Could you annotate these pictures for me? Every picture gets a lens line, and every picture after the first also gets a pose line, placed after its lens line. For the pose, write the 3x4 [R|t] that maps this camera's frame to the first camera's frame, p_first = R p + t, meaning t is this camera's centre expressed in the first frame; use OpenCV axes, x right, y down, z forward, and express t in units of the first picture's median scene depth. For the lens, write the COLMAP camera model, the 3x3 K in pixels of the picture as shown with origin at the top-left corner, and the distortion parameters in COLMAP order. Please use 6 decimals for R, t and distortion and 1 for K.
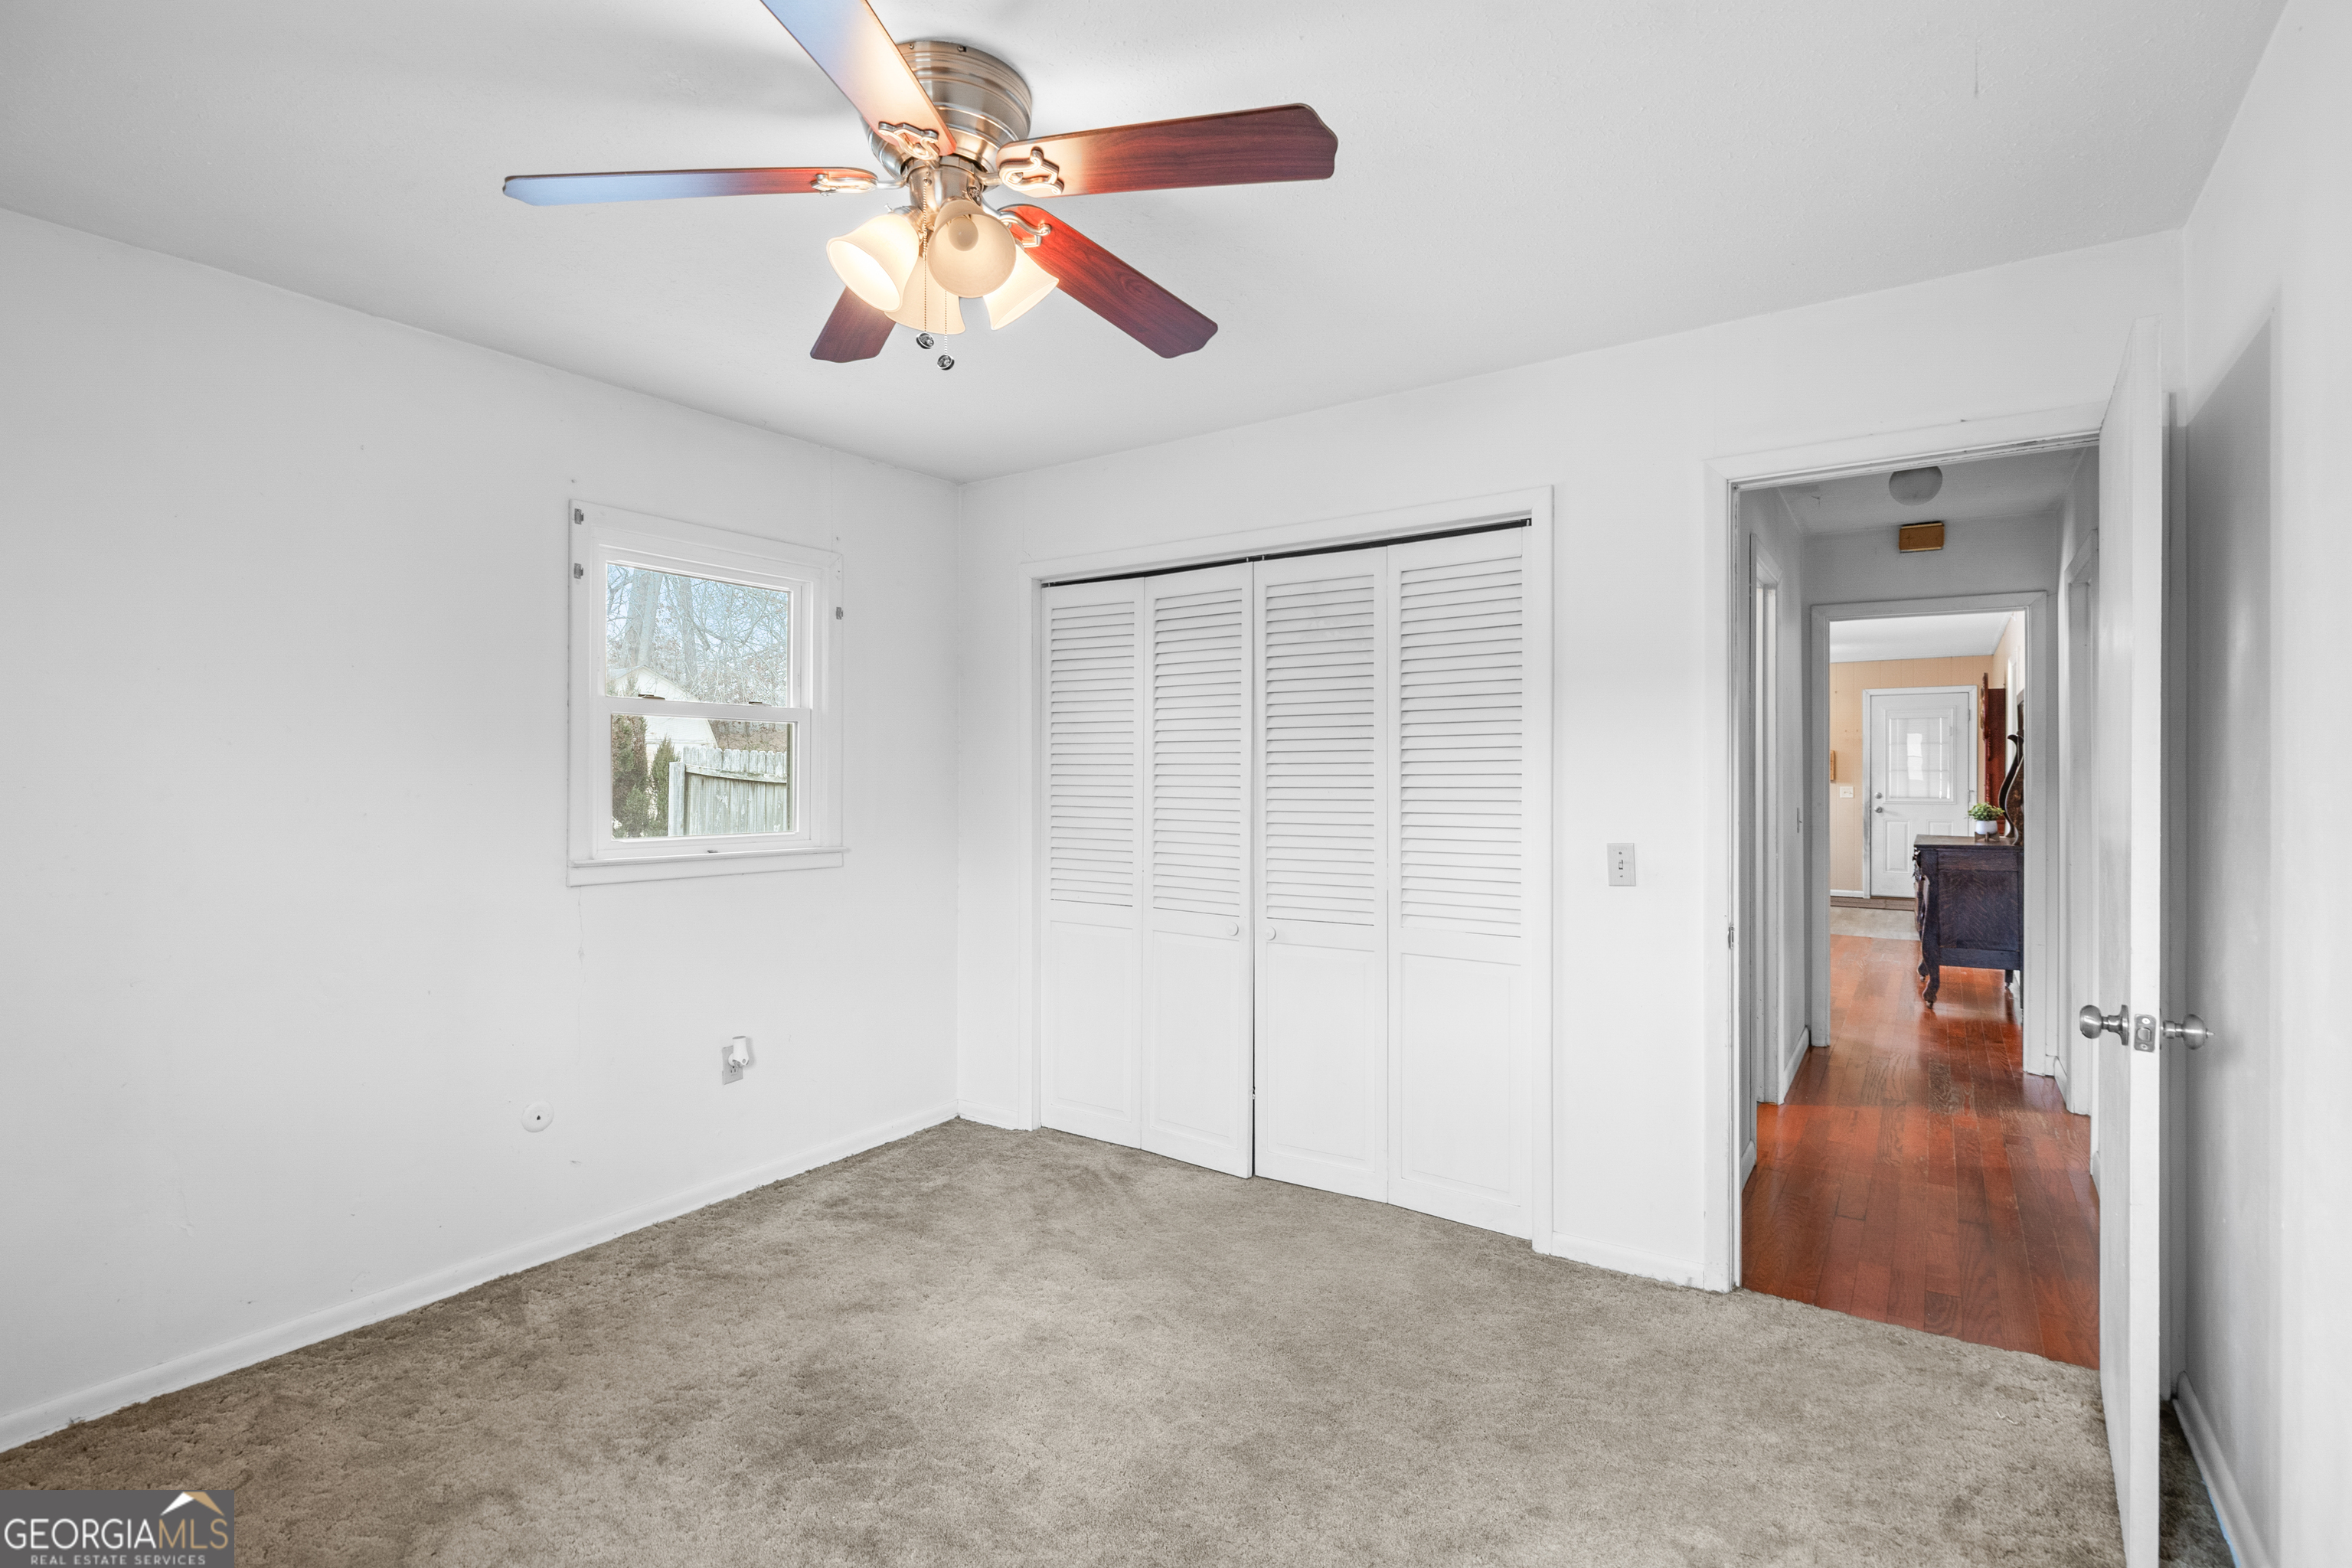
lens RADIAL K [[1146.3, 0, 1179.4], [0, 1146.3, 781.2], [0, 0, 1]] dist [0.000848, 0.002501]
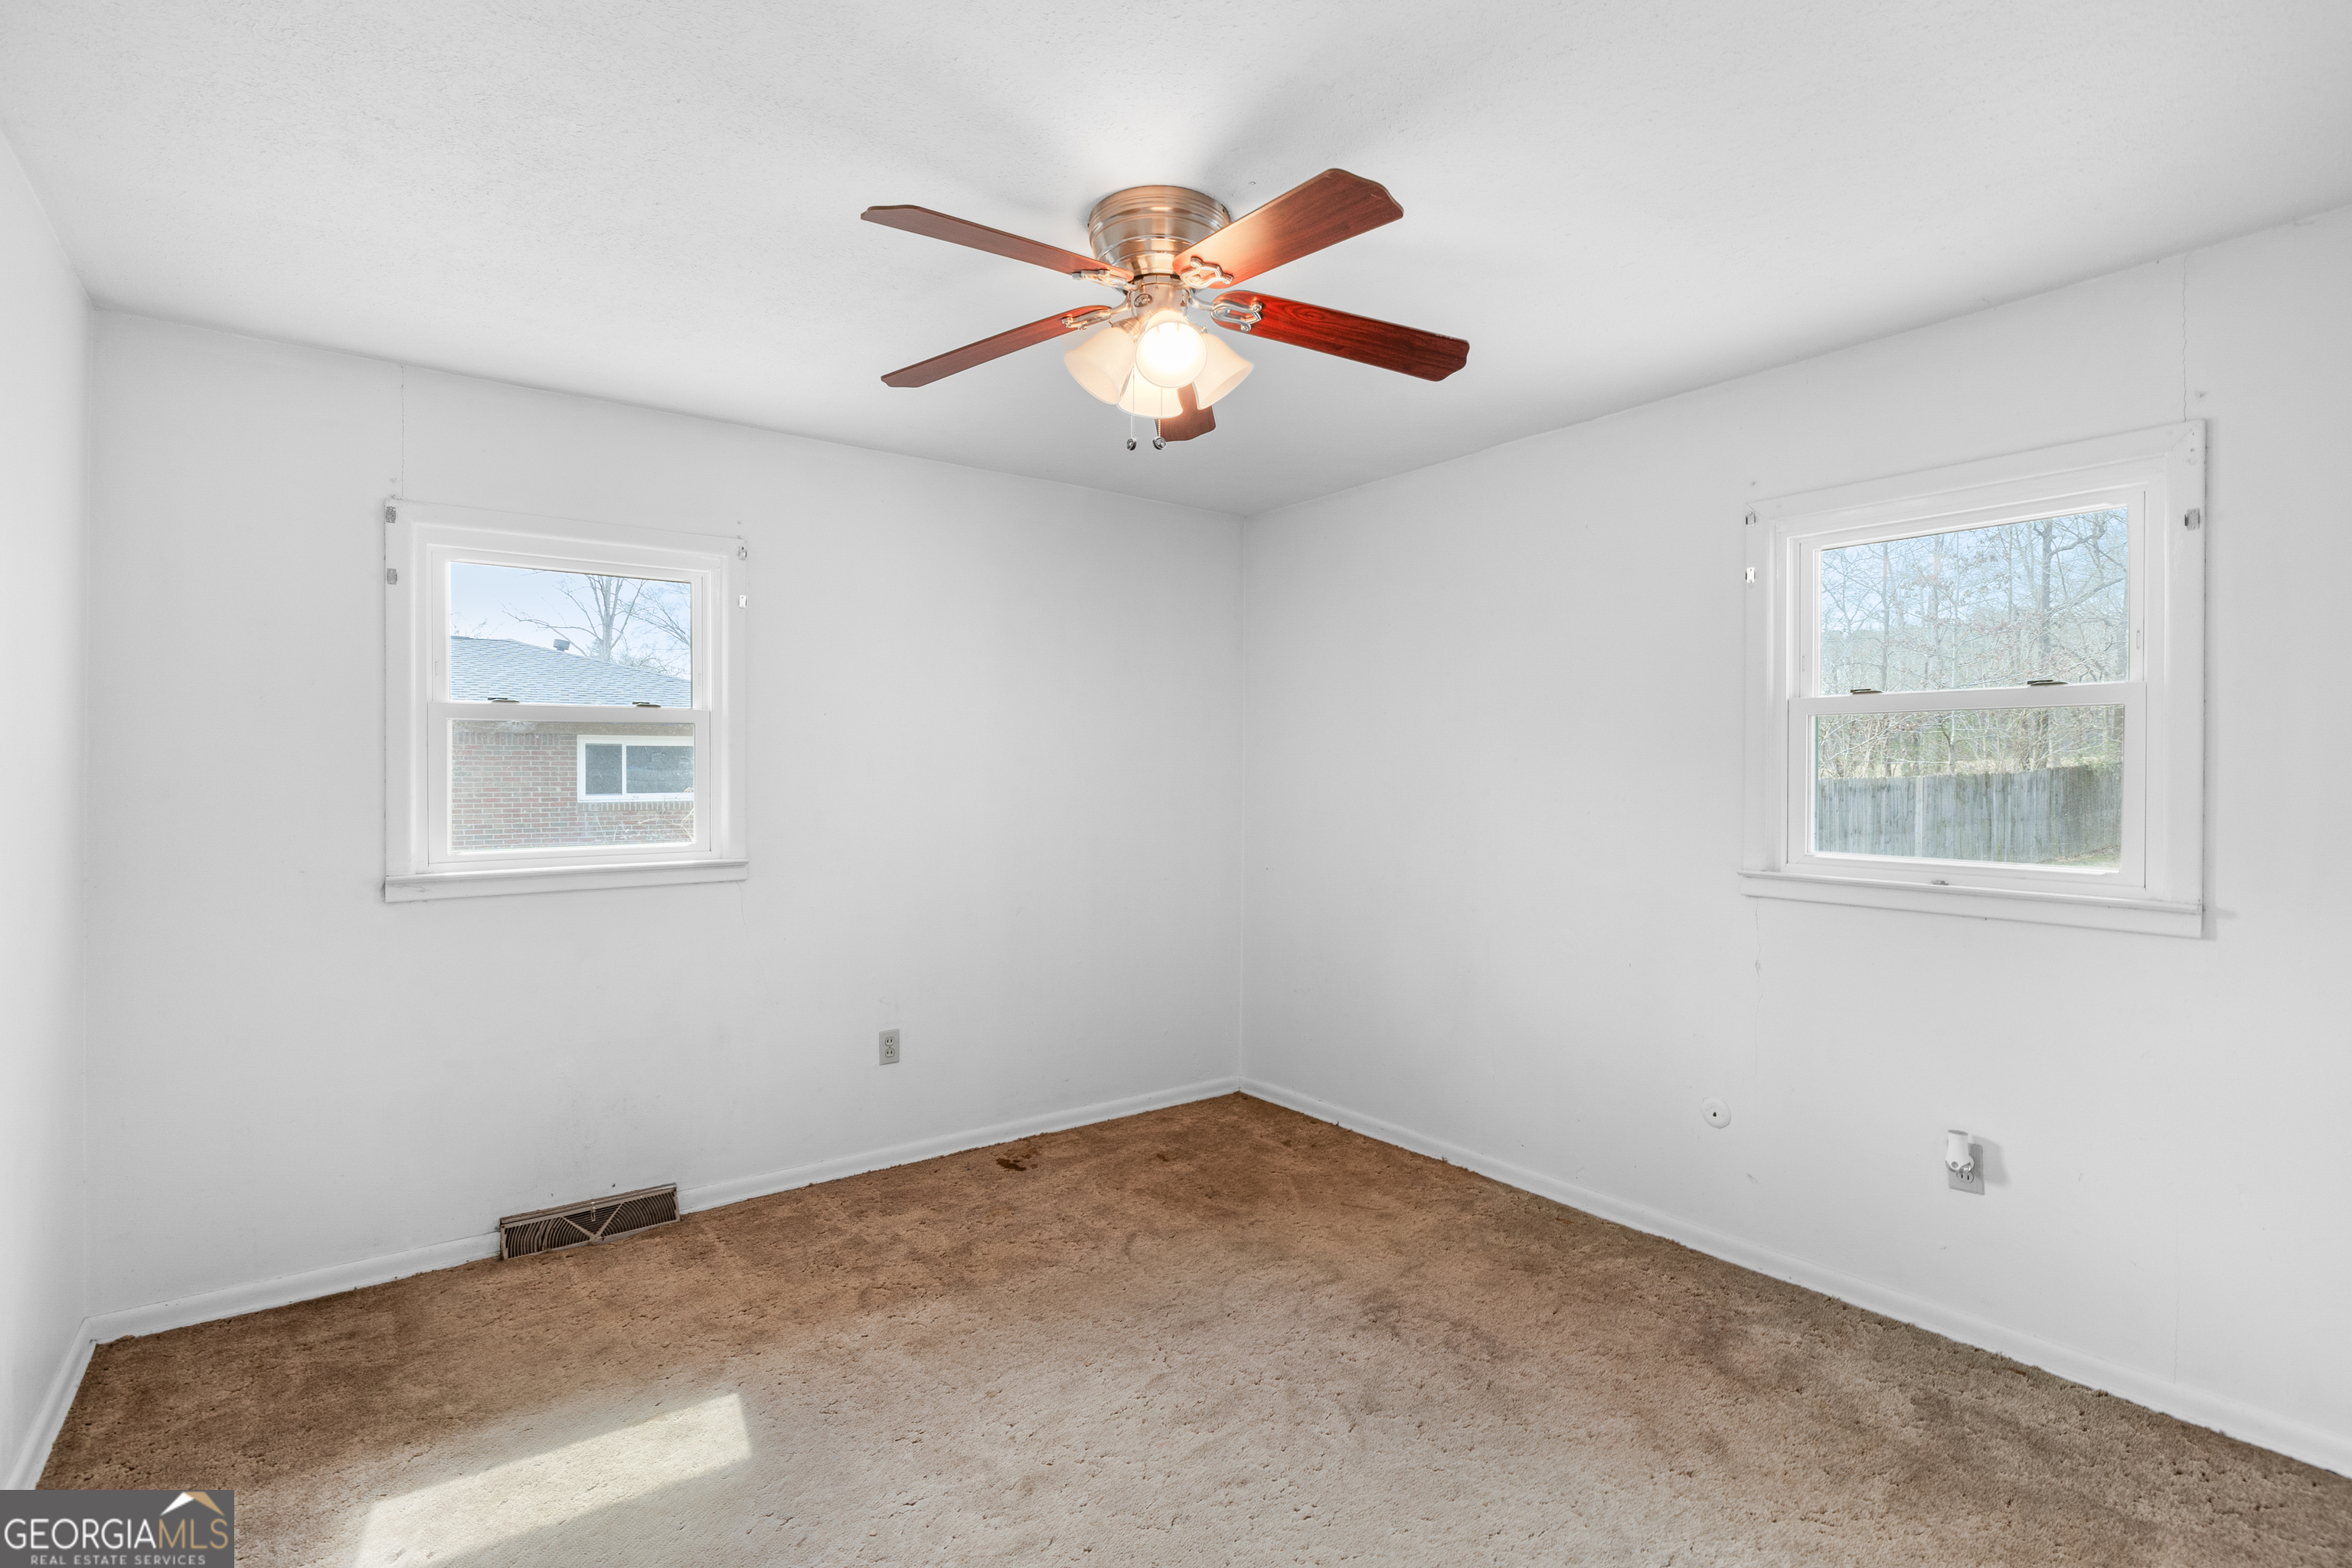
lens RADIAL K [[1146.3, 0, 1190.3], [0, 1146.3, 772.6], [0, 0, 1]] dist [0.000848, 0.002501]
pose [[-0.337571, -0.004977, -0.941287, 0.573112], [-0.006506, 0.999974, -0.002954, -0.009284], [0.941278, 0.005127, -0.337595, 0.892098]]
